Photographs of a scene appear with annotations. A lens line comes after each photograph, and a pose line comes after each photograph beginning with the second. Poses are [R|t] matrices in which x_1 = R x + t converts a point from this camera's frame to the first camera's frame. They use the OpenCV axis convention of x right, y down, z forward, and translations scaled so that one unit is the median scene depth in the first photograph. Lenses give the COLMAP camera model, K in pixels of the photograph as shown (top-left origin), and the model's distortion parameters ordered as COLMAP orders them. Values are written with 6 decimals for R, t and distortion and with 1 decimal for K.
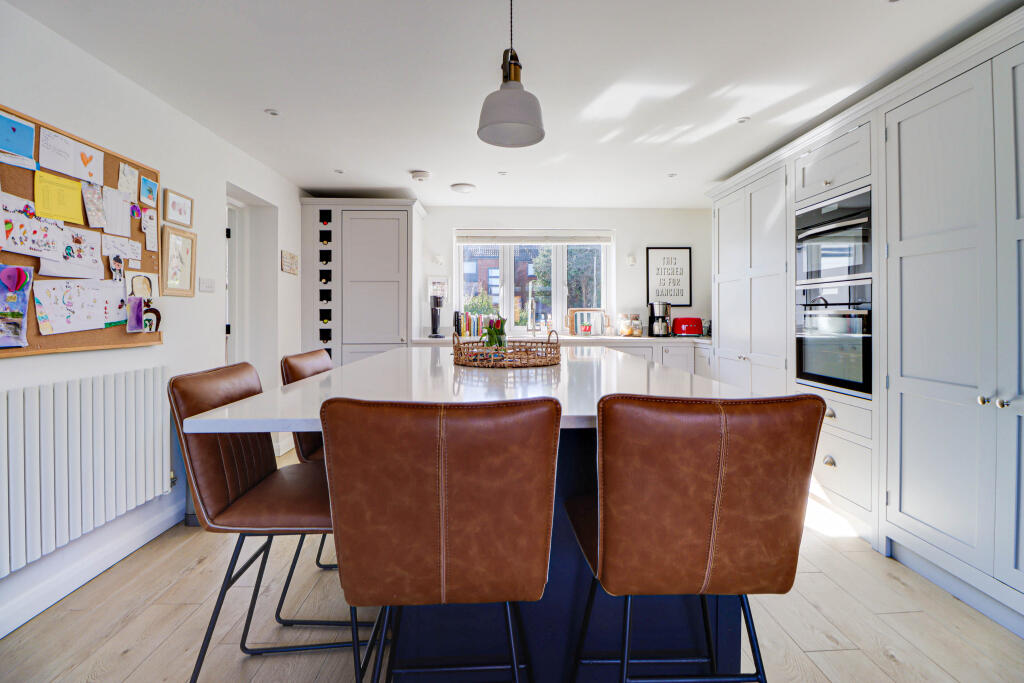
lens RADIAL K [[471.3, 0, 522.8], [0, 471.3, 316.3], [0, 0, 1]] dist [0.000112, -0.012944]
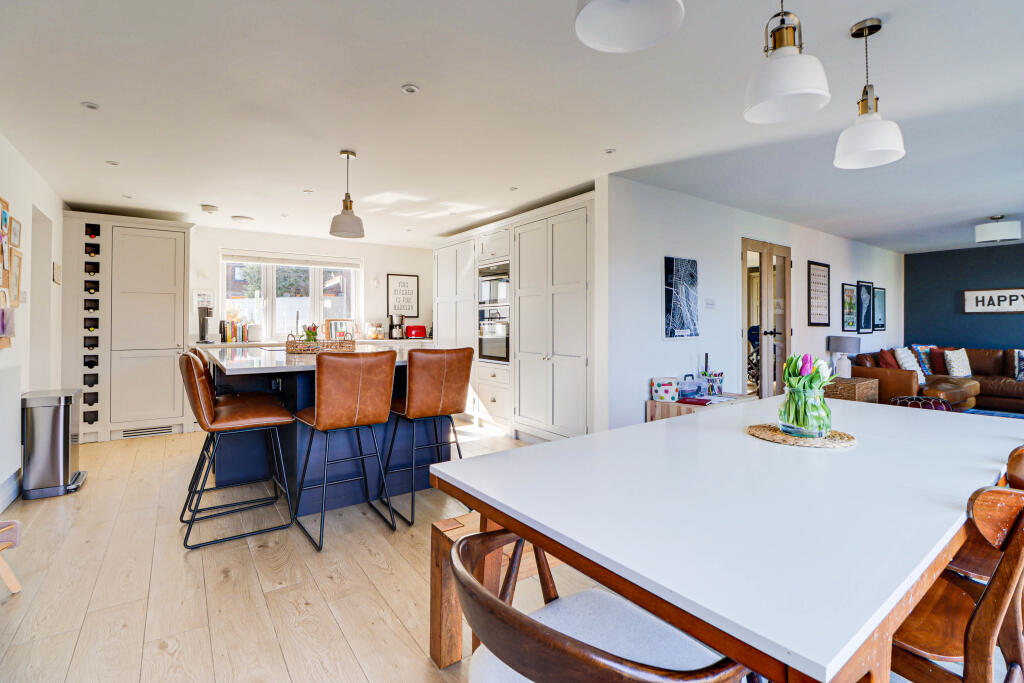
lens RADIAL K [[460.2, 0, 515.1], [0, 460.2, 318.8], [0, 0, 1]] dist [-0.002364, -0.011357]
pose [[0.840328, 0.006448, 0.542039, -0.309528], [0.001186, 0.999905, -0.013734, 0.004074], [-0.542076, 0.012184, 0.840241, -0.669523]]
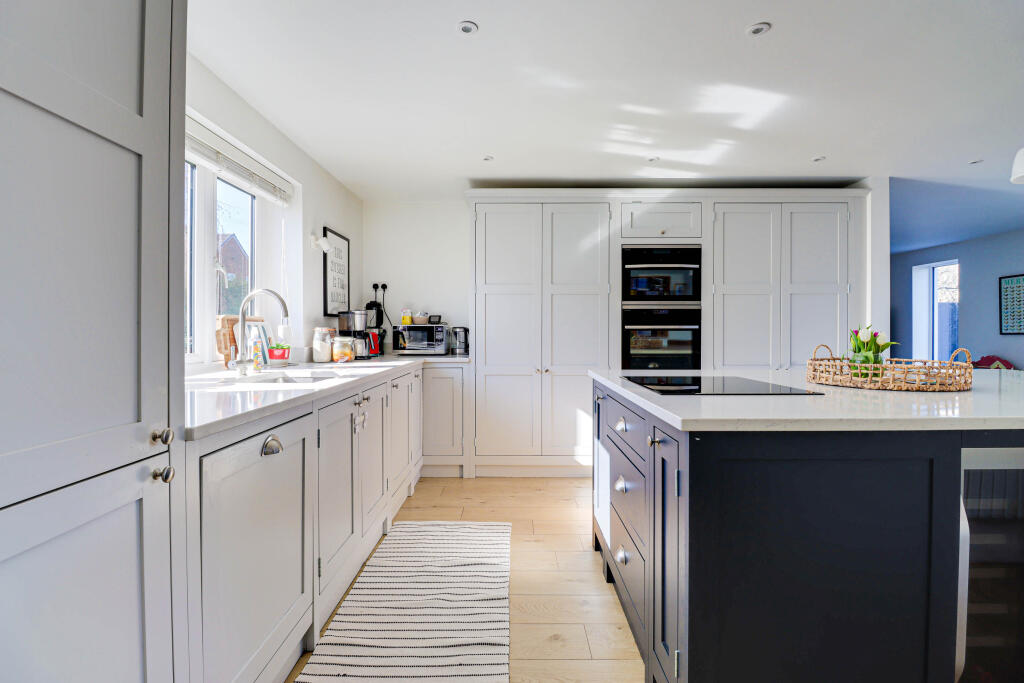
lens RADIAL K [[468.3, 0, 509.8], [0, 468.3, 333.3], [0, 0, 1]] dist [0.000947, -0.012012]
pose [[0.059825, -0.004273, 0.998200, -0.792750], [0.005701, 0.999976, 0.003939, 0.002669], [-0.998193, 0.005455, 0.059848, 1.462224]]
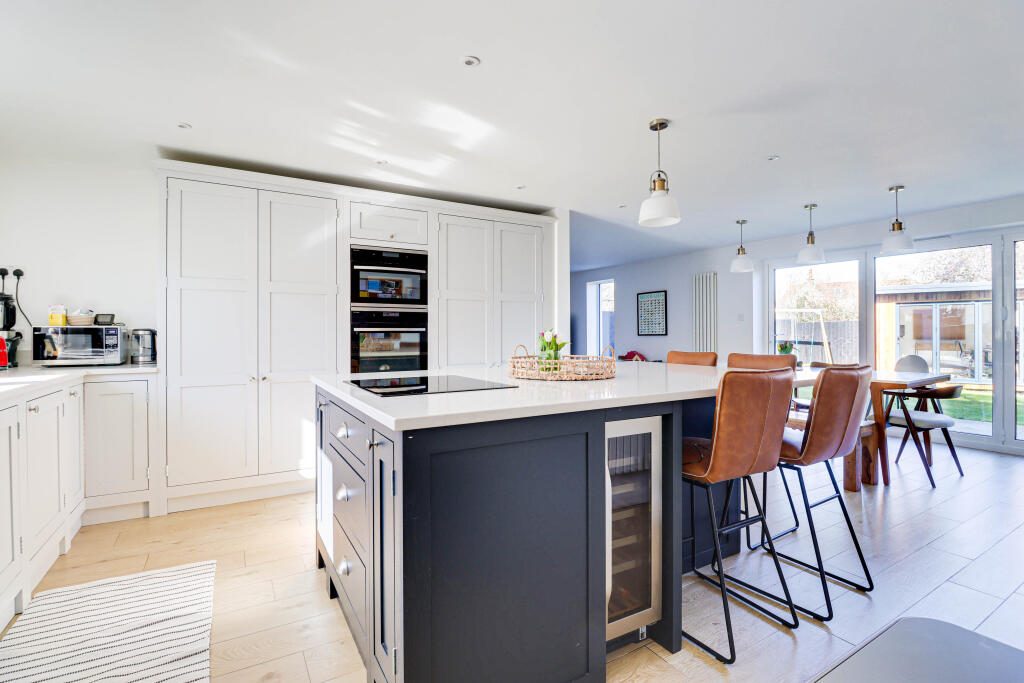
lens RADIAL K [[472.9, 0, 503.3], [0, 472.9, 333.6], [0, 0, 1]] dist [0.000396, -0.012598]
pose [[-0.456540, 0.000922, 0.889703, -0.795349], [0.007389, 0.999969, 0.002755, 0.002802], [-0.889672, 0.007832, -0.456532, 1.442397]]
